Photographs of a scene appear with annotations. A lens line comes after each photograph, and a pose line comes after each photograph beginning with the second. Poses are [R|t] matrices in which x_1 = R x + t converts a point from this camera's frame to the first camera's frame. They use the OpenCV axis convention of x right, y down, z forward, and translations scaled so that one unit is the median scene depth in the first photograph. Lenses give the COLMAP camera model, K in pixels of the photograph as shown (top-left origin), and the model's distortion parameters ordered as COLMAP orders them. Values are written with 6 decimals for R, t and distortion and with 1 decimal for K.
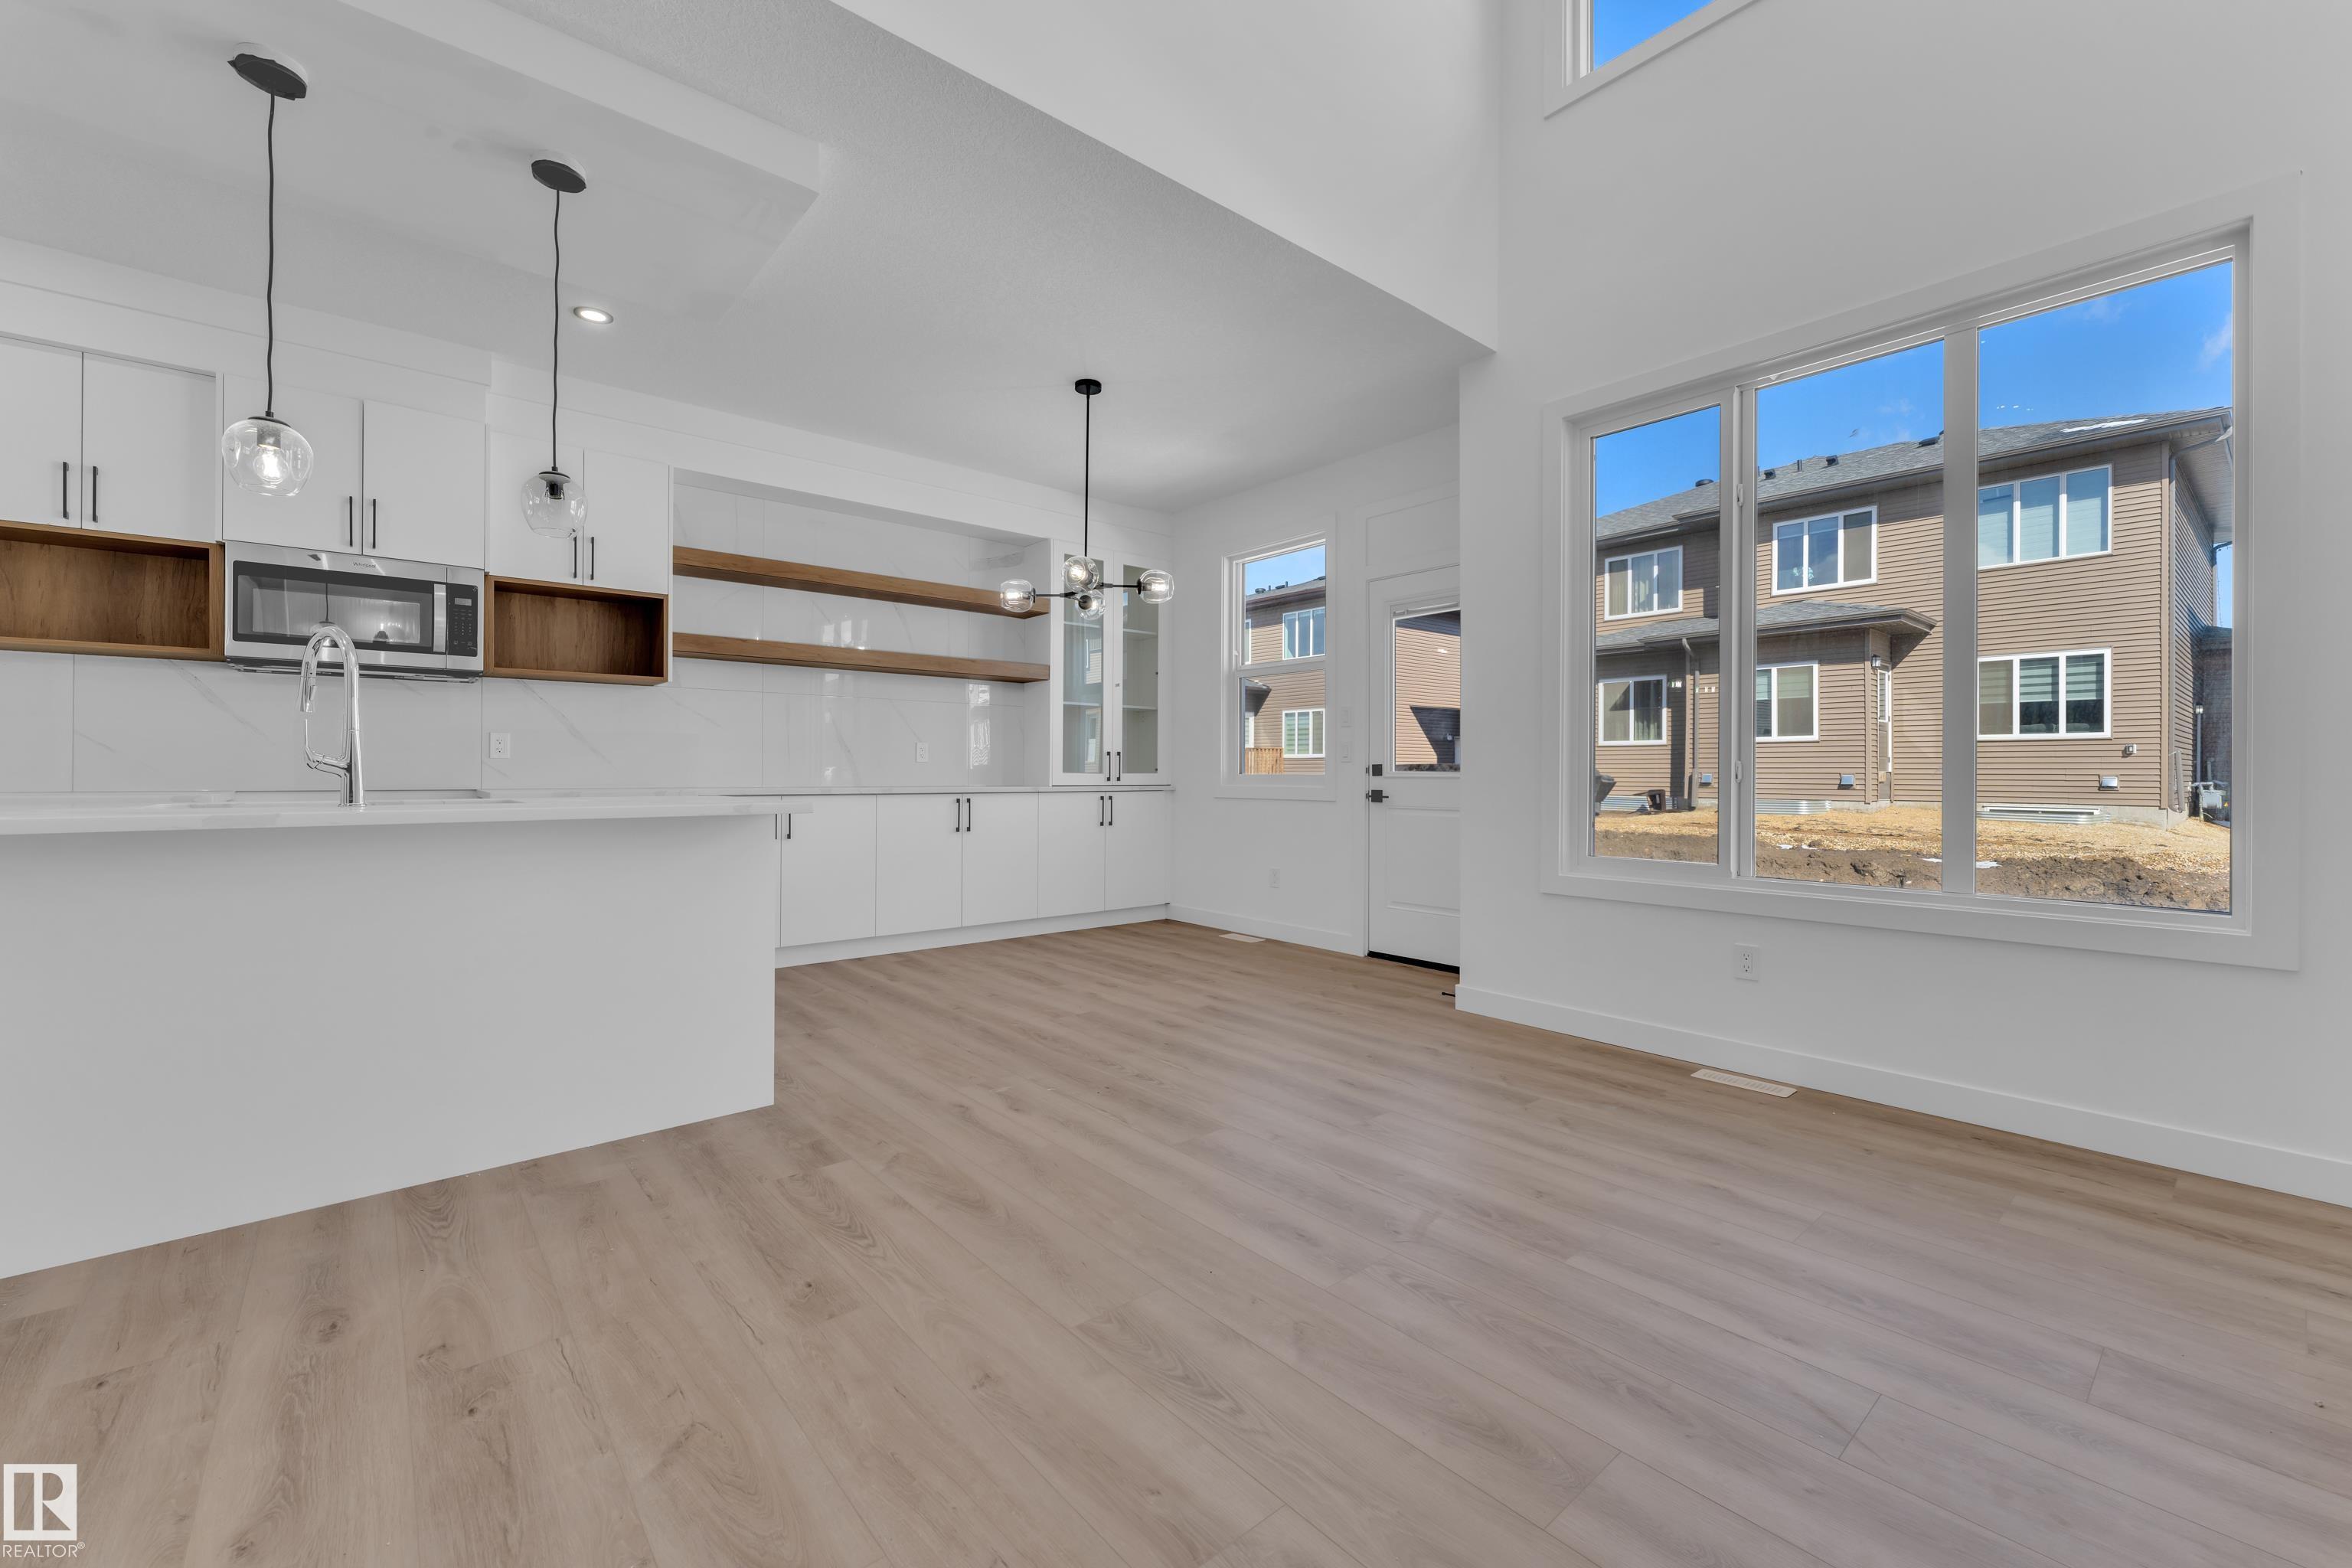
lens RADIAL K [[948.5, 0, 1175.1], [0, 948.5, 774.8], [0, 0, 1]] dist [0.001238, 0.000239]
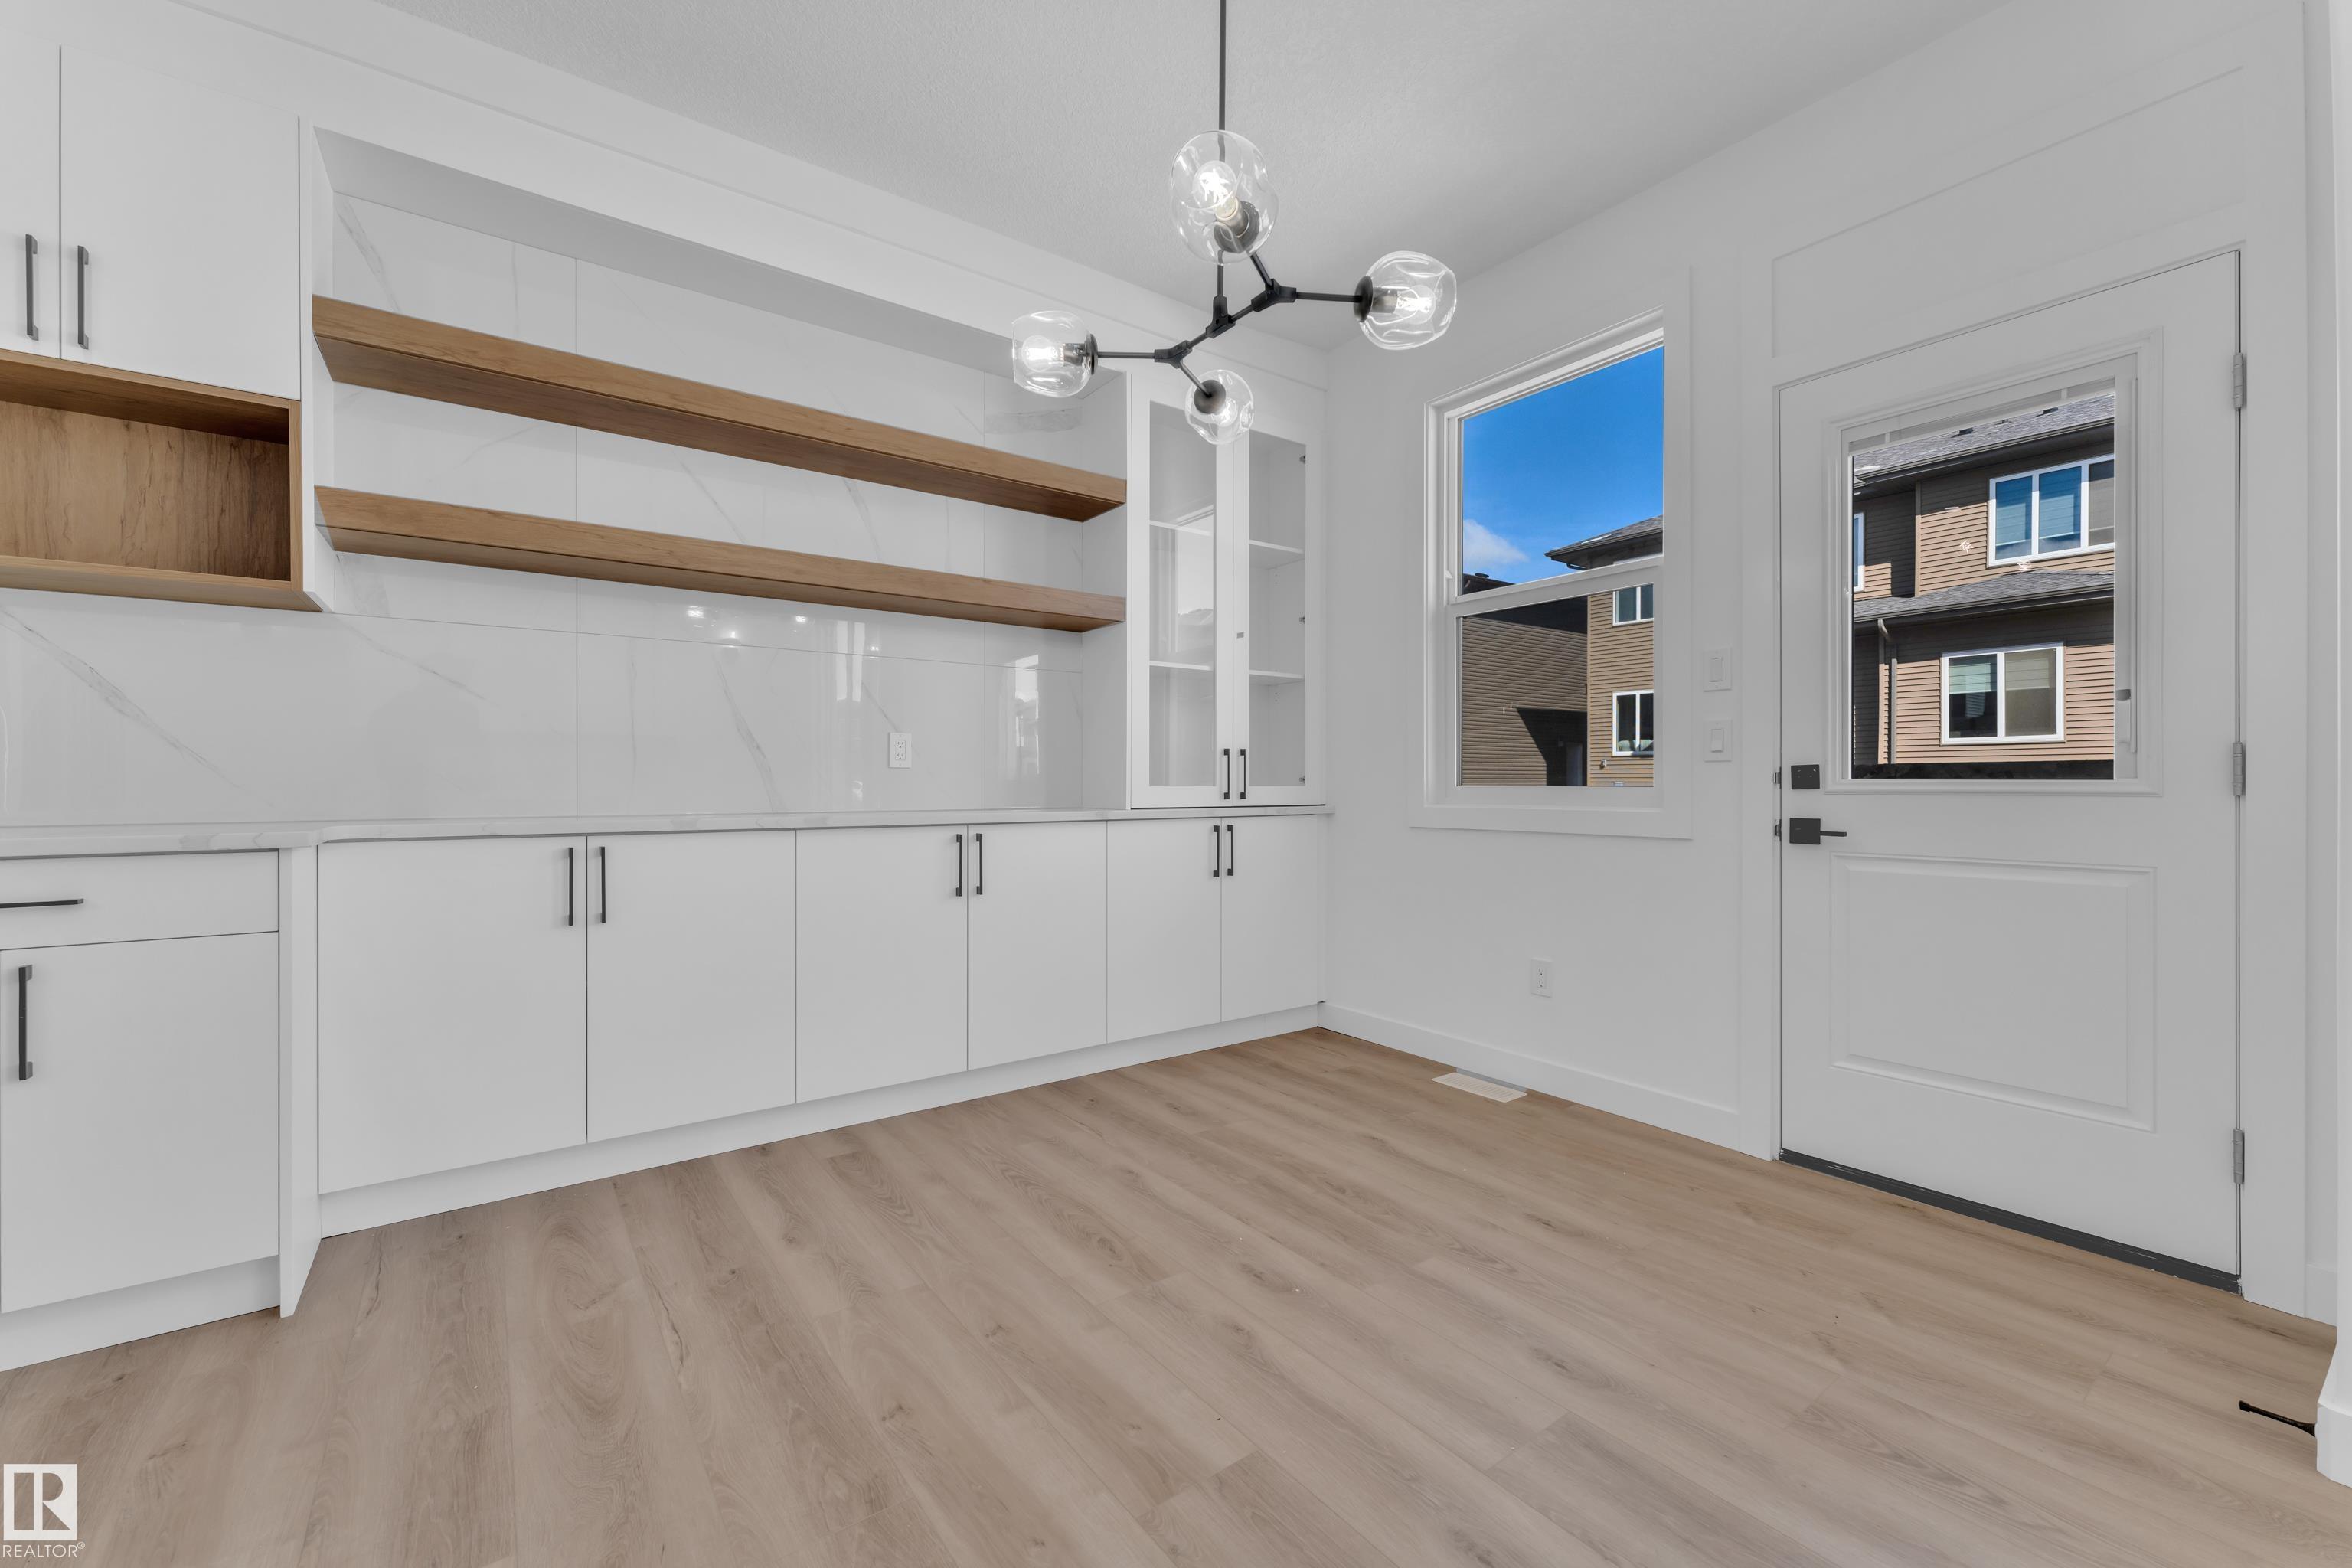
lens RADIAL K [[941.8, 0, 1176.0], [0, 941.8, 784.0], [0, 0, 1]] dist [0.002158, -0.000008]
pose [[0.997414, -0.004779, -0.071707, -0.079117], [0.004592, 0.999986, -0.002778, -0.001689], [0.071719, 0.002441, 0.997422, 0.558087]]
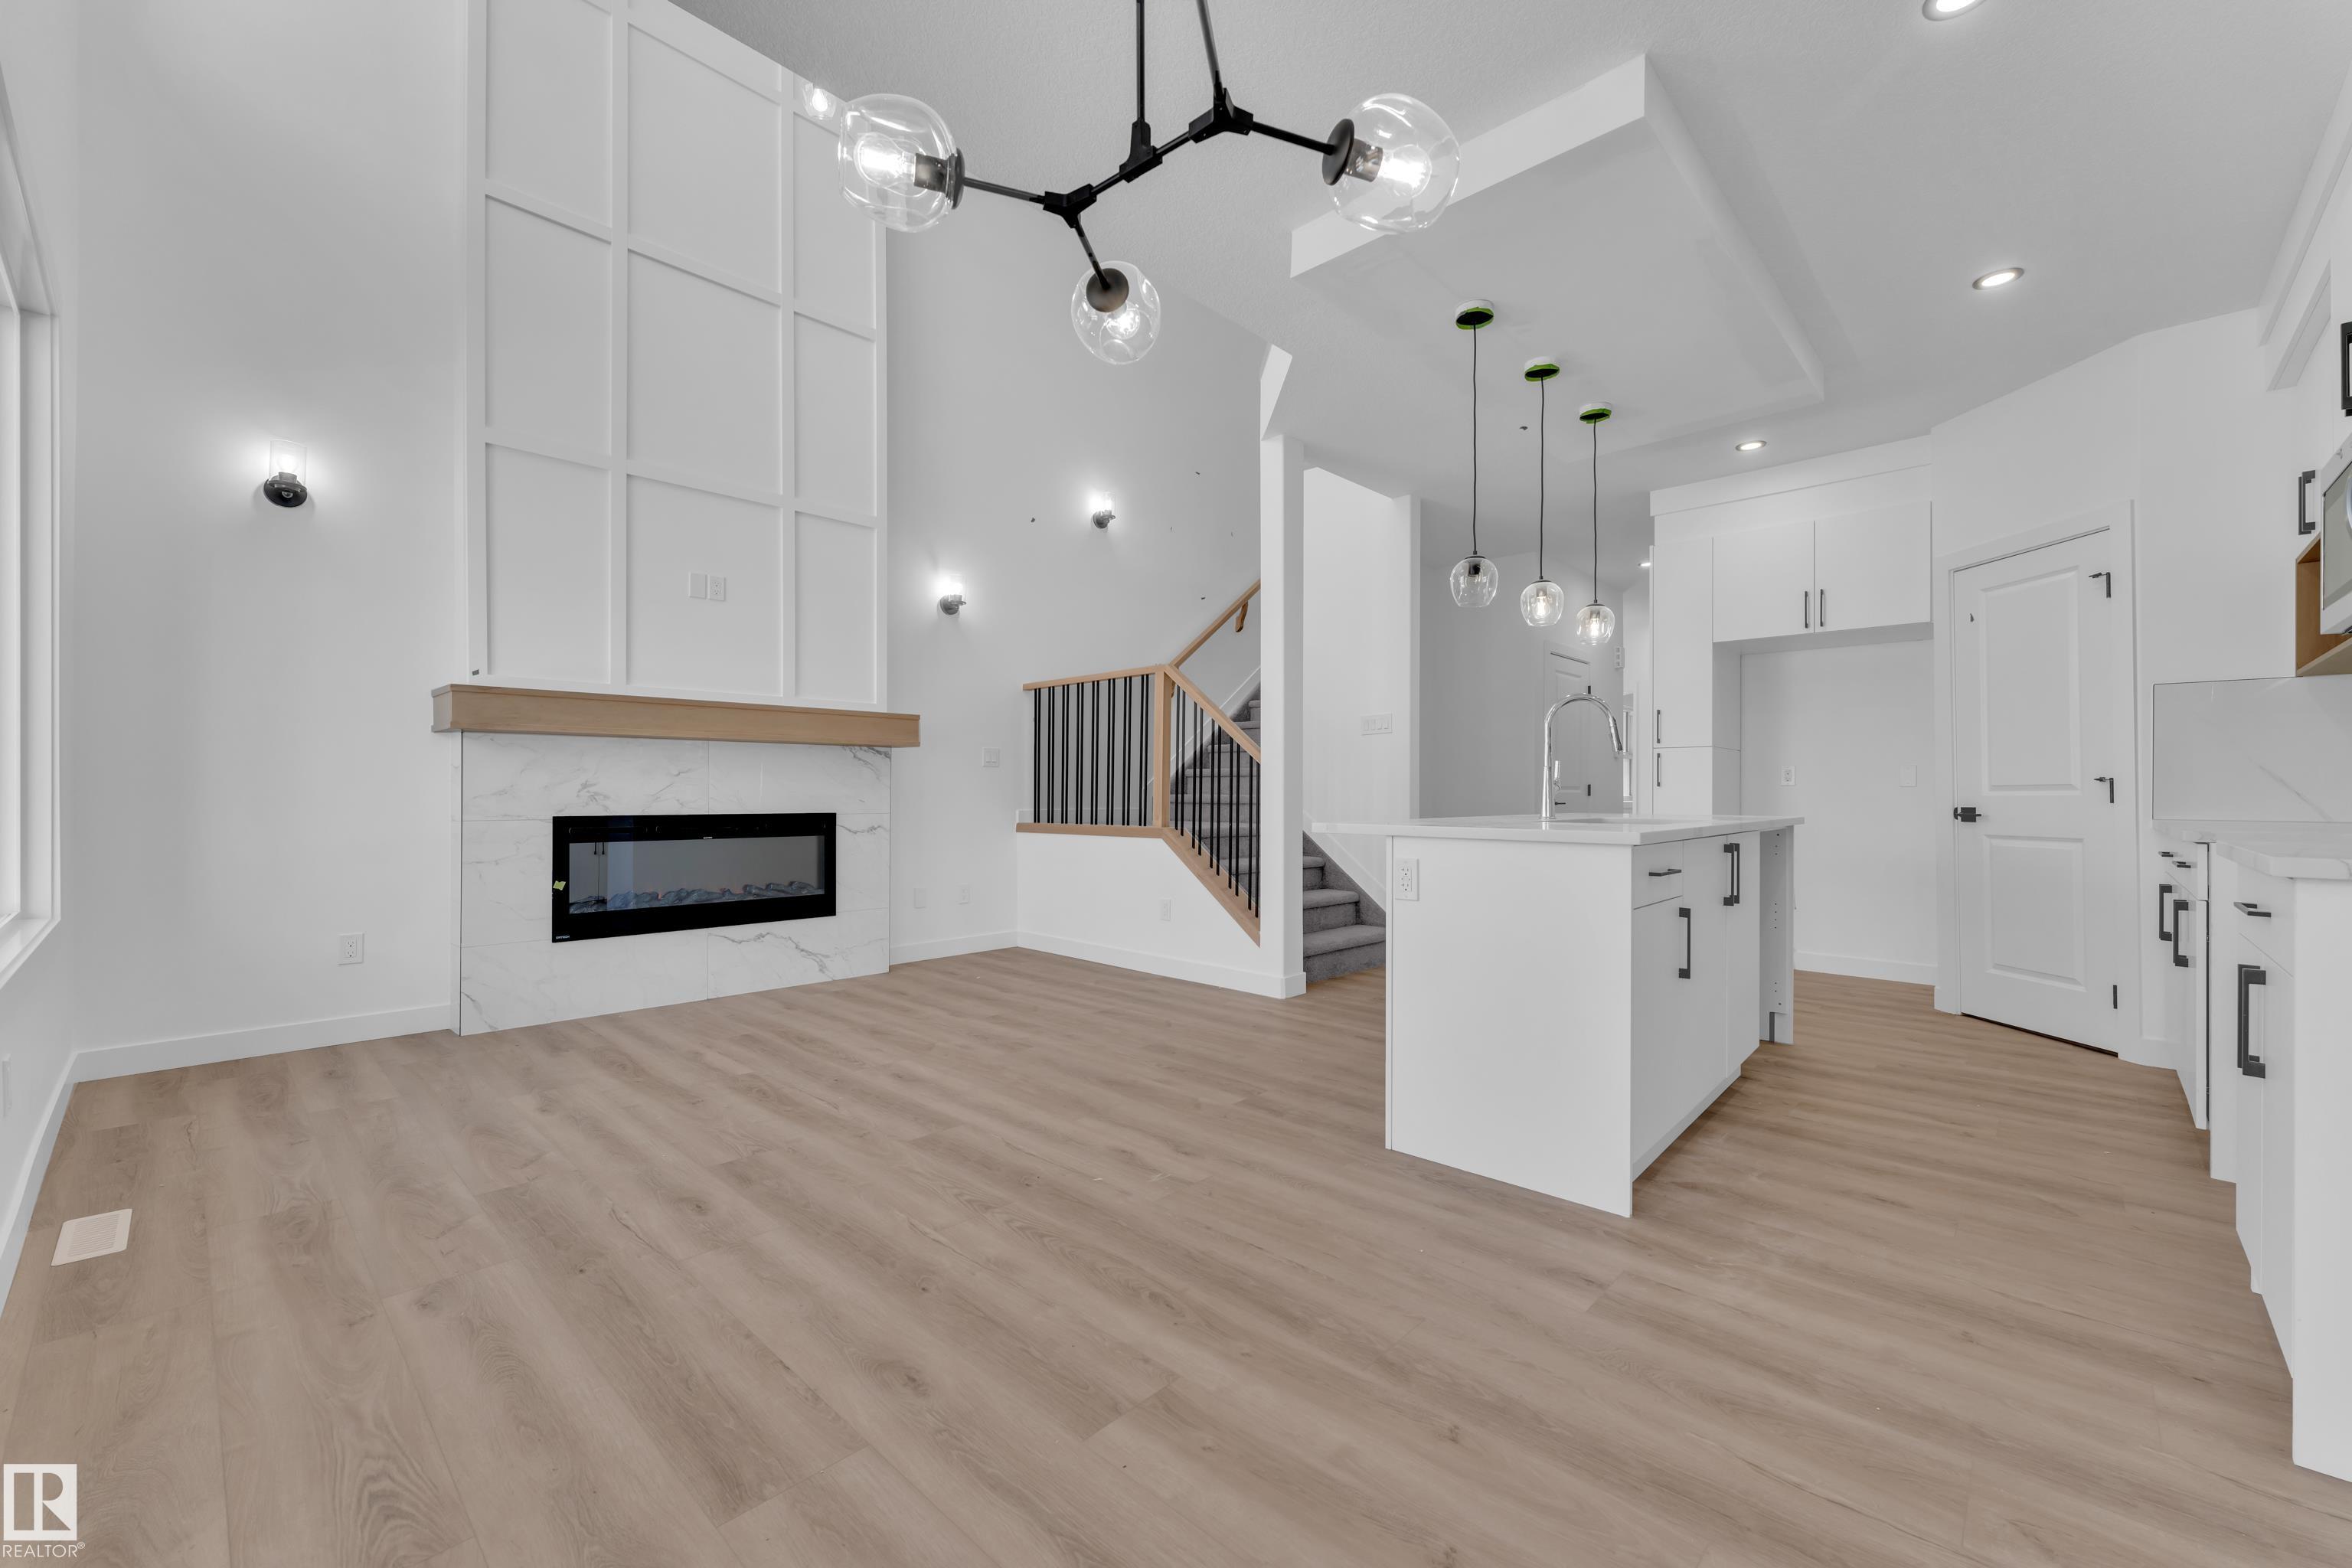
lens RADIAL K [[941.8, 0, 1176.0], [0, 941.8, 784.0], [0, 0, 1]] dist [0.002158, -0.000008]
pose [[-0.994068, -0.009322, -0.108362, -0.070079], [-0.008940, 0.999952, -0.004010, -0.004549], [0.108394, -0.003018, -0.994103, 1.193306]]
